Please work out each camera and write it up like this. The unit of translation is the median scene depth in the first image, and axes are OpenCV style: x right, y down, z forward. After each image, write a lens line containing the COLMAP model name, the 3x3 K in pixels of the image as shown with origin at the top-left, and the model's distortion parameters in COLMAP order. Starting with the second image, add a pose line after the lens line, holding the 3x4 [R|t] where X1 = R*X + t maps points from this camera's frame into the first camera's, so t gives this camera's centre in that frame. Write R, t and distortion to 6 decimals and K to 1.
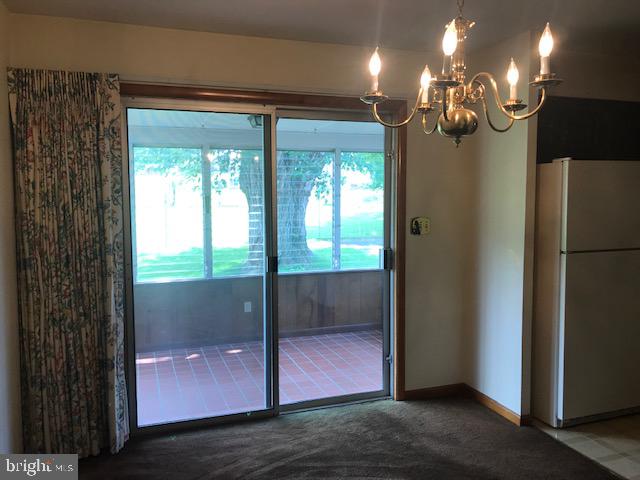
lens RADIAL K [[529.9, 0, 321.1], [0, 529.9, 240.2], [0, 0, 1]] dist [0.039409, -0.041222]
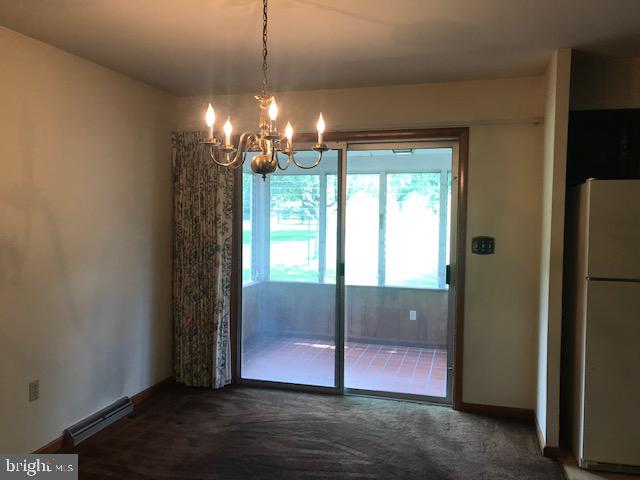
lens RADIAL K [[529.9, 0, 317.4], [0, 529.9, 239.2], [0, 0, 1]] dist [0.039409, -0.041222]
pose [[0.820810, 0.042795, -0.569595, 0.664373], [-0.063423, 0.997852, -0.016425, -0.001300], [0.567669, 0.049607, 0.821761, -0.053001]]
